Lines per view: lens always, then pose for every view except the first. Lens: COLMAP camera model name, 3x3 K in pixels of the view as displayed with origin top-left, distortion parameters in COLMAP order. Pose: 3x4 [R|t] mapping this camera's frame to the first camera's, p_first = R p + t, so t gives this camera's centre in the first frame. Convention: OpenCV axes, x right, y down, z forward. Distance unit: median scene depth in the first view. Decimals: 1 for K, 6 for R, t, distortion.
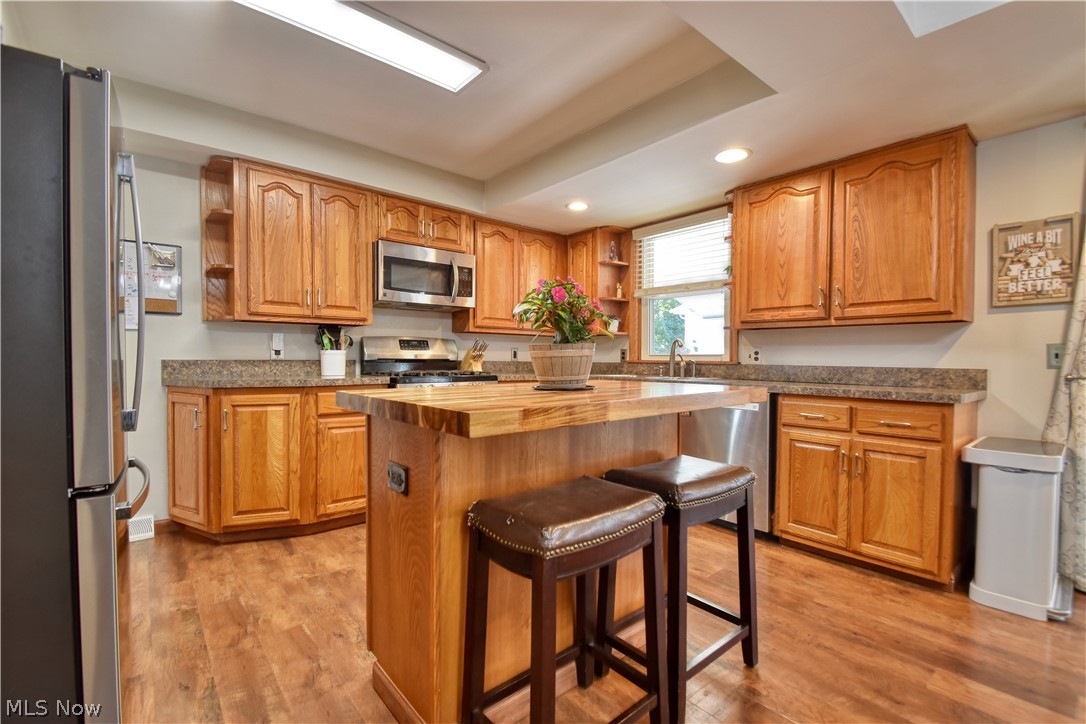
lens RADIAL K [[479.7, 0, 542.0], [0, 479.7, 367.0], [0, 0, 1]] dist [0.002077, -0.009679]
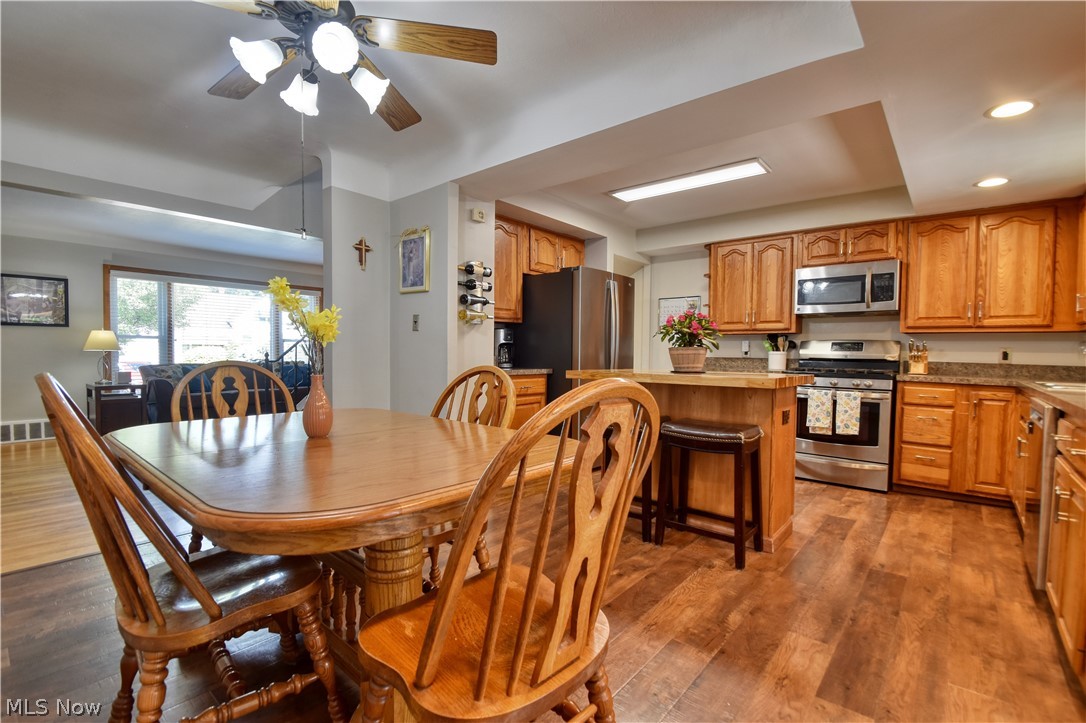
lens RADIAL K [[479.7, 0, 542.0], [0, 479.7, 366.5], [0, 0, 1]] dist [0.002077, -0.009679]
pose [[0.169046, 0.024257, -0.985310, 1.230287], [-0.031296, 0.999325, 0.019233, 0.005349], [0.985111, 0.027585, 0.169691, 0.110457]]
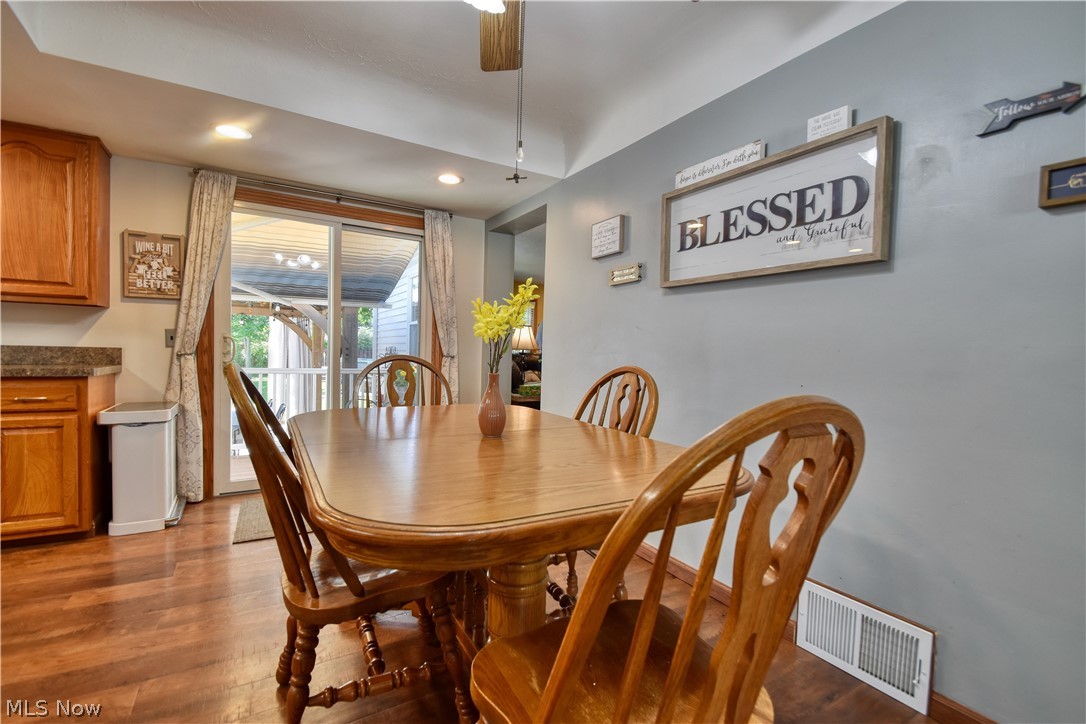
lens RADIAL K [[479.7, 0, 542.0], [0, 479.7, 367.0], [0, 0, 1]] dist [0.002077, -0.009679]
pose [[0.144227, -0.035078, 0.988923, -0.121685], [-0.004432, 0.999339, 0.036094, 0.005359], [-0.989535, -0.009589, 0.143977, -0.247676]]
